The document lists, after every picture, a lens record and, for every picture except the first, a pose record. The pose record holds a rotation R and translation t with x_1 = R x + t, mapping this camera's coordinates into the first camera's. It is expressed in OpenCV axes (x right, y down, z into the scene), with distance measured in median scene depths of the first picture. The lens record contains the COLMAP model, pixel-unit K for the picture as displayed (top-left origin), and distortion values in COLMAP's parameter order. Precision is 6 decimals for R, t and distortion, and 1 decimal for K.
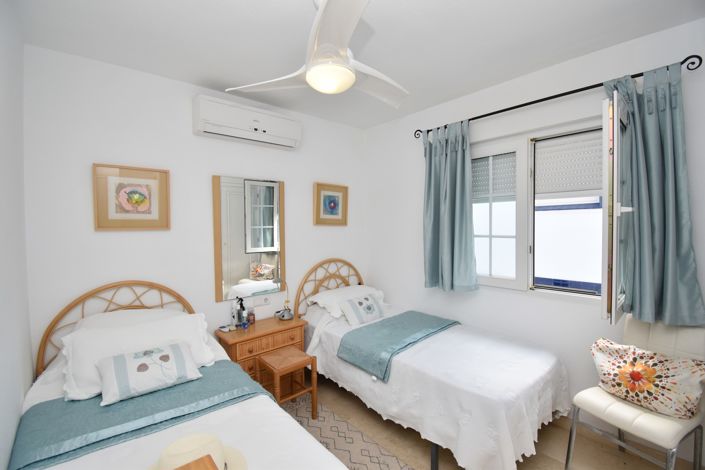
lens RADIAL K [[308.4, 0, 352.9], [0, 308.4, 231.8], [0, 0, 1]] dist [-0.002879, -0.013393]
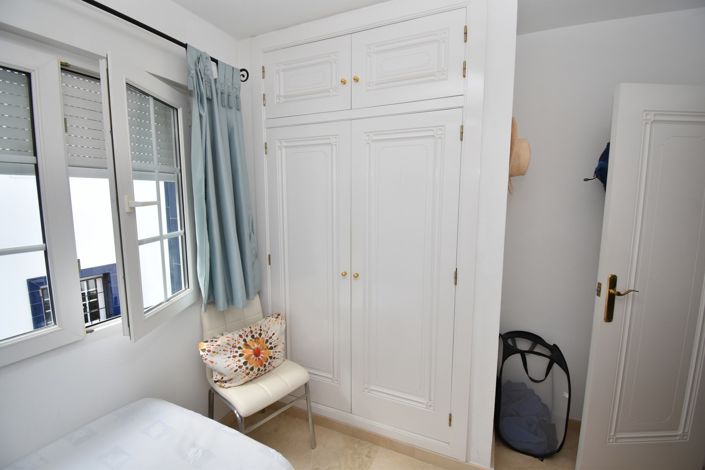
lens RADIAL K [[308.4, 0, 353.3], [0, 308.4, 233.8], [0, 0, 1]] dist [-0.002879, -0.013393]
pose [[-0.402243, -0.087149, 0.911376, -0.183034], [0.038573, 0.992962, 0.111976, -0.060931], [-0.914720, 0.080196, -0.396050, 1.056469]]
